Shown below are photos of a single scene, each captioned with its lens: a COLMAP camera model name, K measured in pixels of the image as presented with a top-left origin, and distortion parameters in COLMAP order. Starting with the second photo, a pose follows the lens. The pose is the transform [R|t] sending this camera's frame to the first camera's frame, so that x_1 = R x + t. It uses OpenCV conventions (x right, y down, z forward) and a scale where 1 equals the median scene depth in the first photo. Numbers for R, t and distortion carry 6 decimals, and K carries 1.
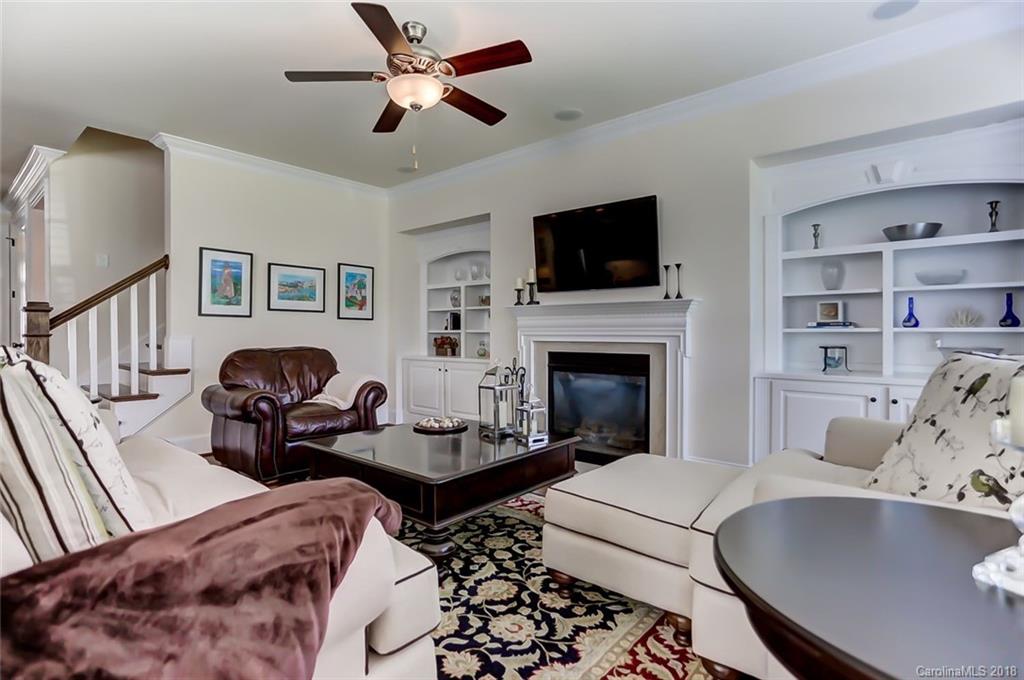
lens RADIAL K [[500.4, 0, 511.6], [0, 500.4, 335.9], [0, 0, 1]] dist [-0.017698, 0.005663]
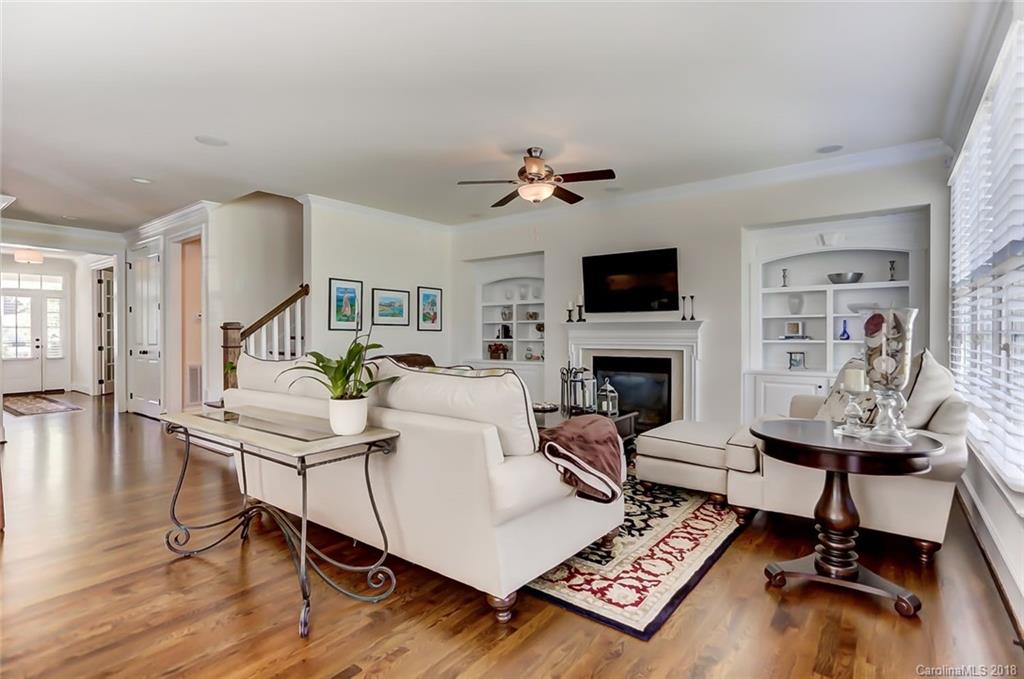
lens RADIAL K [[500.4, 0, 514.0], [0, 500.4, 339.0], [0, 0, 1]] dist [-0.017698, 0.005663]
pose [[0.998565, -0.003487, 0.053448, -0.255736], [0.003275, 0.999986, 0.004053, -0.025591], [-0.053461, -0.003872, 0.998562, -0.412659]]
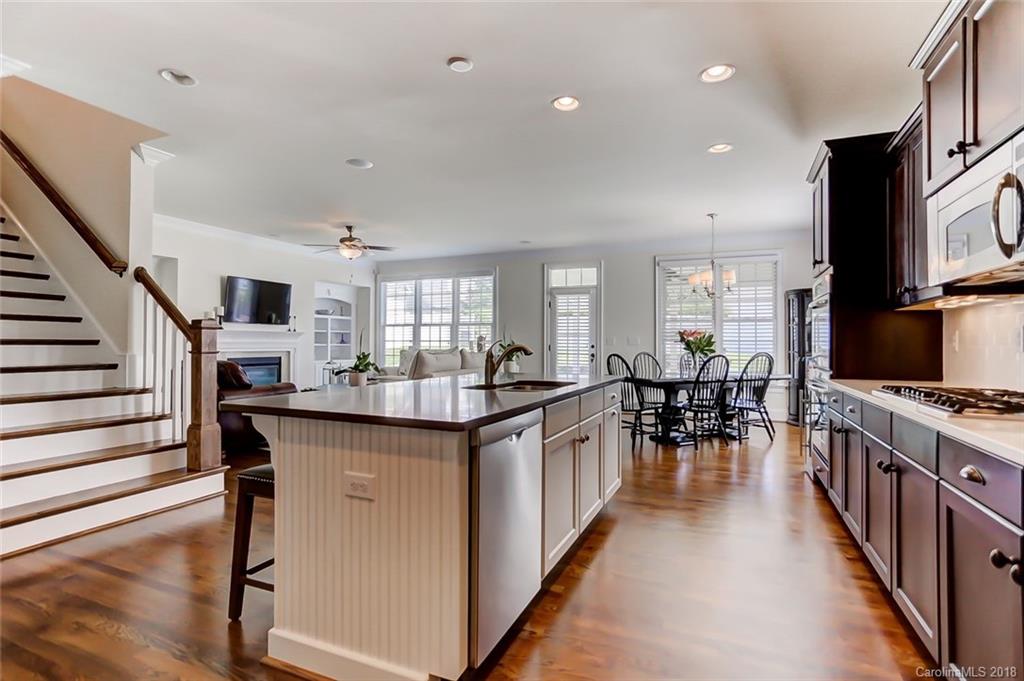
lens RADIAL K [[500.4, 0, 512.6], [0, 500.4, 339.7], [0, 0, 1]] dist [-0.017698, 0.005663]
pose [[-0.278417, 0.003672, 0.960453, -2.108936], [0.004202, 0.999988, -0.002605, -0.025977], [-0.960451, 0.003311, -0.278430, 0.663637]]
